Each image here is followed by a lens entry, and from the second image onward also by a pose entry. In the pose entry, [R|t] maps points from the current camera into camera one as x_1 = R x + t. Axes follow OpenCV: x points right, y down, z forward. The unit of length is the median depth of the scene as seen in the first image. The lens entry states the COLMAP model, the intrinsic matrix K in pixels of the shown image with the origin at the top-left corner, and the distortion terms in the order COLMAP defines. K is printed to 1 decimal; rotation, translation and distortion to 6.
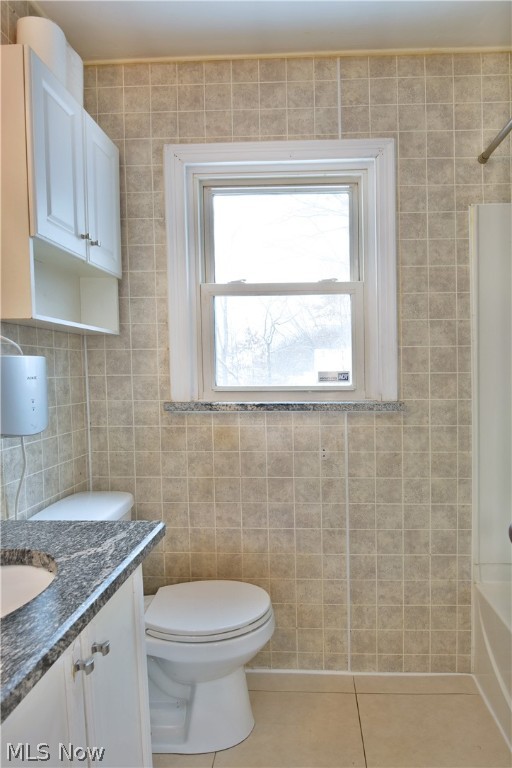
lens RADIAL K [[466.6, 0, 256.0], [0, 466.6, 384.0], [0, 0, 1]] dist [-0.013026, -0.004851]
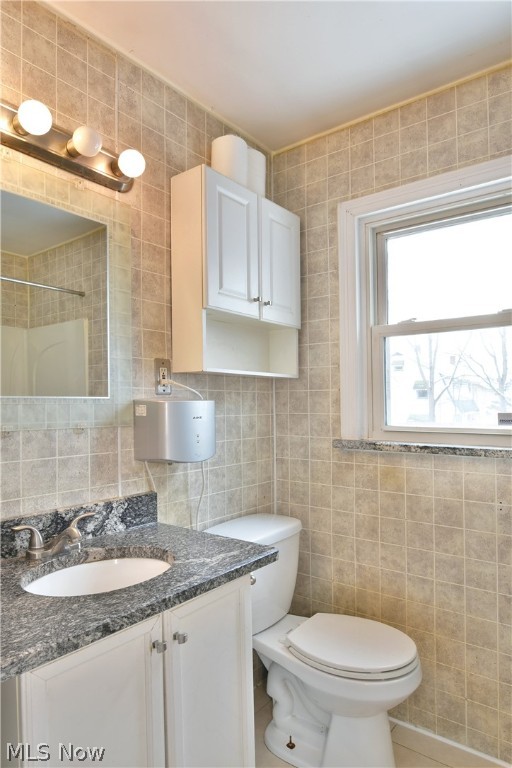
lens RADIAL K [[452.5, 0, 255.3], [0, 452.5, 390.7], [0, 0, 1]] dist [-0.013778, -0.004082]
pose [[0.831059, -0.011376, -0.556068, 0.233346], [-0.017475, 0.998763, -0.046550, -0.021592], [0.555910, 0.048403, 0.829832, 0.028205]]
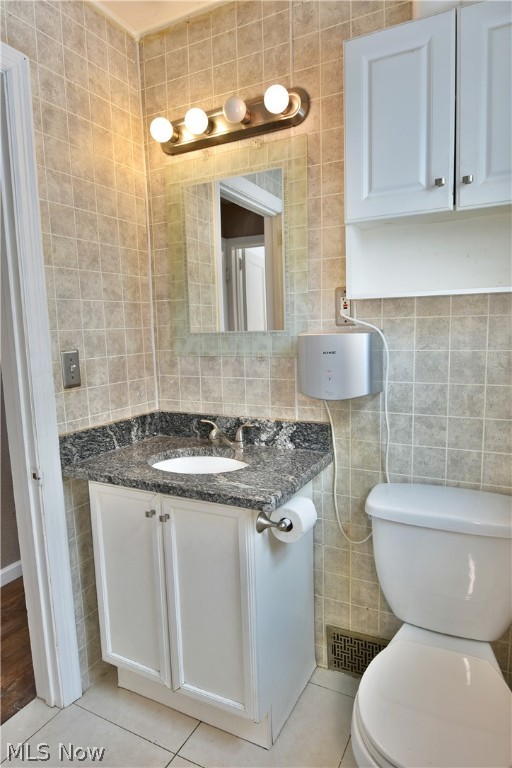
lens RADIAL K [[471.9, 0, 256.0], [0, 471.9, 384.0], [0, 0, 1]] dist [-0.008063, -0.001888]
pose [[-0.373668, 0.128386, -0.918635, 0.468547], [0.003884, 0.990583, 0.136861, -0.065750], [0.927554, 0.047573, -0.370648, 0.853174]]
